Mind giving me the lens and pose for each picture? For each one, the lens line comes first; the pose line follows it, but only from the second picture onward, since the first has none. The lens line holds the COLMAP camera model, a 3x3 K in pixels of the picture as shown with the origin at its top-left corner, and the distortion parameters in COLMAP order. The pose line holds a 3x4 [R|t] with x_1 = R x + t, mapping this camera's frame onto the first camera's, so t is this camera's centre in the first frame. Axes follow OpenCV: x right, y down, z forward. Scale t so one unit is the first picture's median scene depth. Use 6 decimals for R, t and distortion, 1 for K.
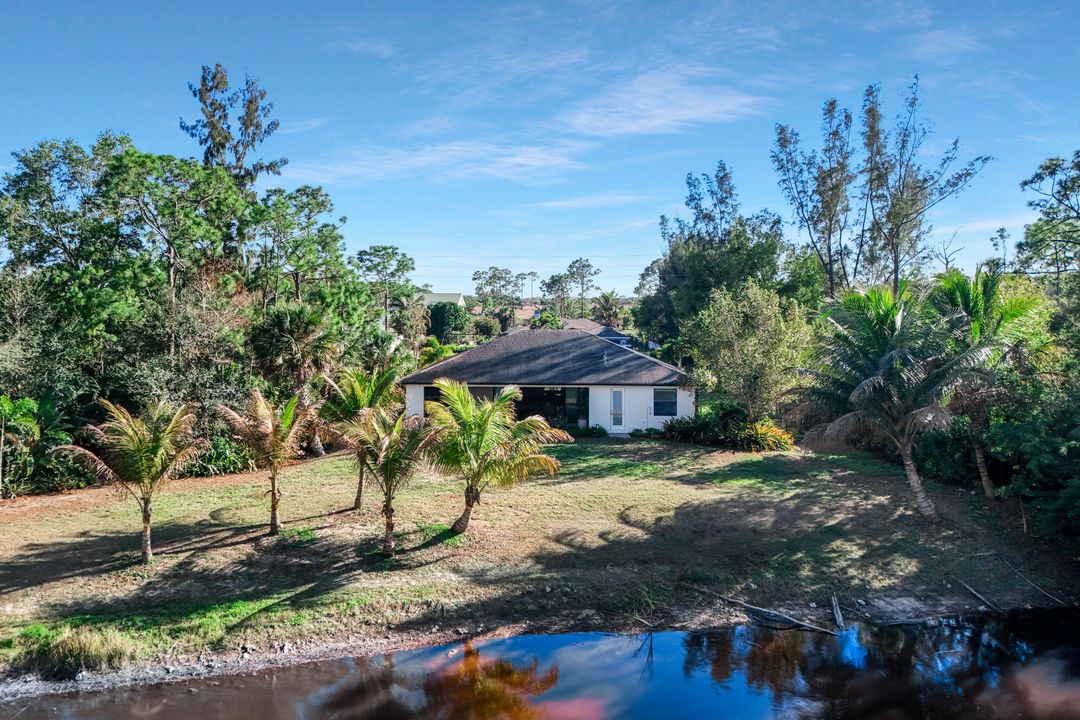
lens RADIAL K [[735.2, 0, 534.9], [0, 735.2, 352.0], [0, 0, 1]] dist [0.021176, -0.006882]
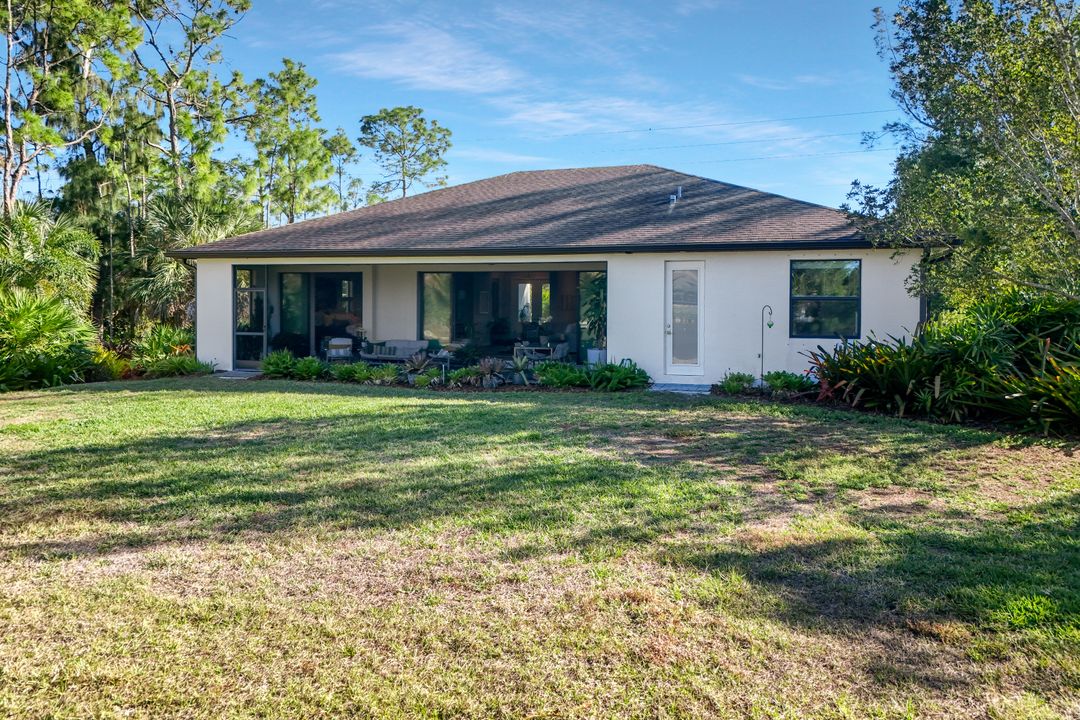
lens RADIAL K [[735.2, 0, 536.7], [0, 735.2, 356.4], [0, 0, 1]] dist [0.021176, -0.006882]
pose [[0.955849, 0.013225, -0.293561, 0.151902], [-0.008419, 0.999809, 0.017631, 0.091657], [0.293738, -0.014381, 0.955778, 0.632949]]
